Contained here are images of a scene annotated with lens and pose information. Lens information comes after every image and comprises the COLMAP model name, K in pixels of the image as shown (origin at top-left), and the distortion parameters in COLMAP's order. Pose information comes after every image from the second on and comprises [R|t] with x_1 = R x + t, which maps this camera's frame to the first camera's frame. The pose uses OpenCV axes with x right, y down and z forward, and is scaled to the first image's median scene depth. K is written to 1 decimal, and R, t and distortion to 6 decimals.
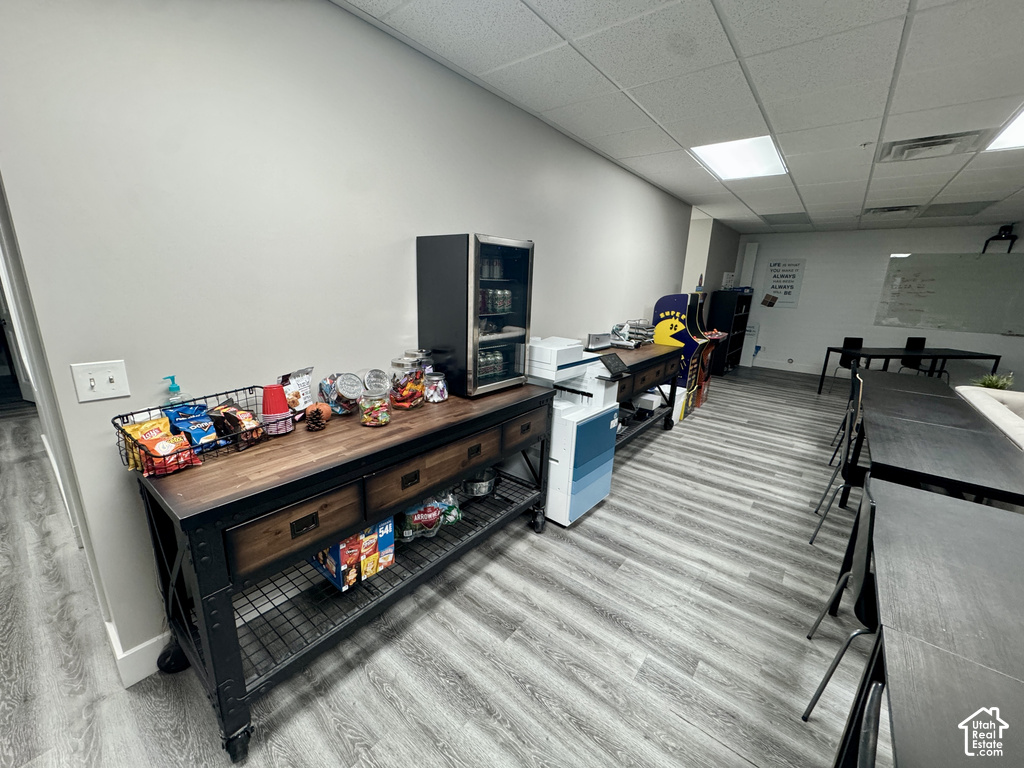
lens RADIAL K [[405.9, 0, 512.0], [0, 405.9, 384.0], [0, 0, 1]] dist [-0.004164, -0.000022]
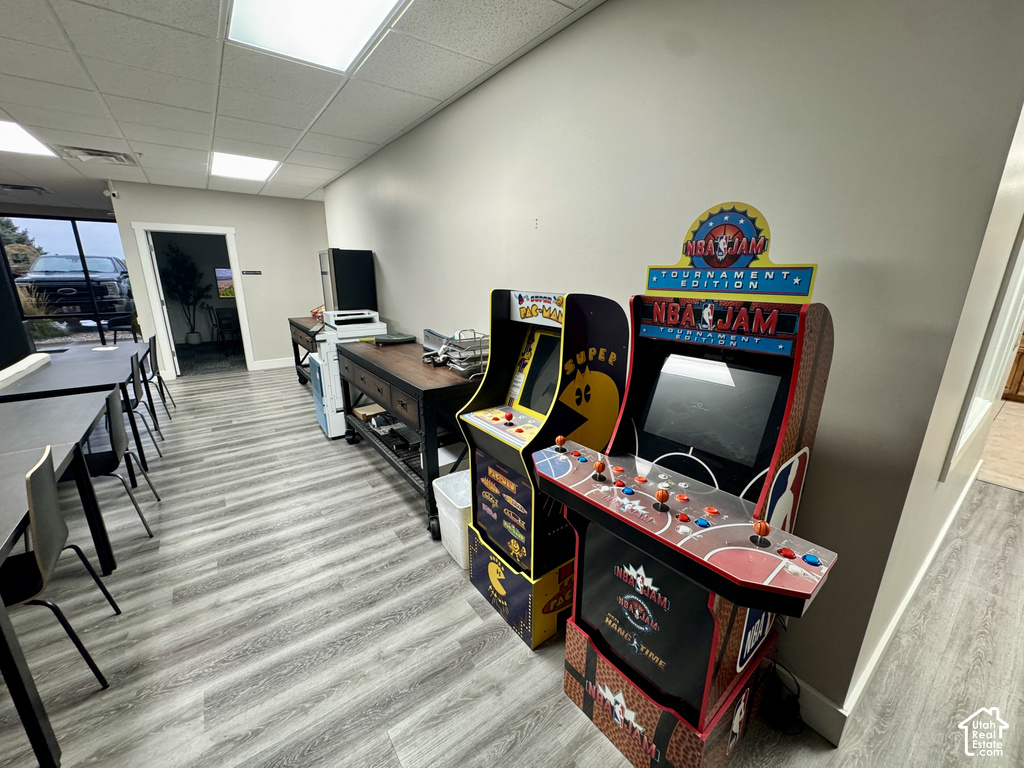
lens RADIAL K [[405.9, 0, 512.0], [0, 405.9, 384.0], [0, 0, 1]] dist [-0.004164, -0.000022]
pose [[-0.255415, 0.216077, -0.942377, 1.202448], [-0.255687, 0.924908, 0.281371, -0.371475], [0.932410, 0.312819, -0.180987, 1.641724]]
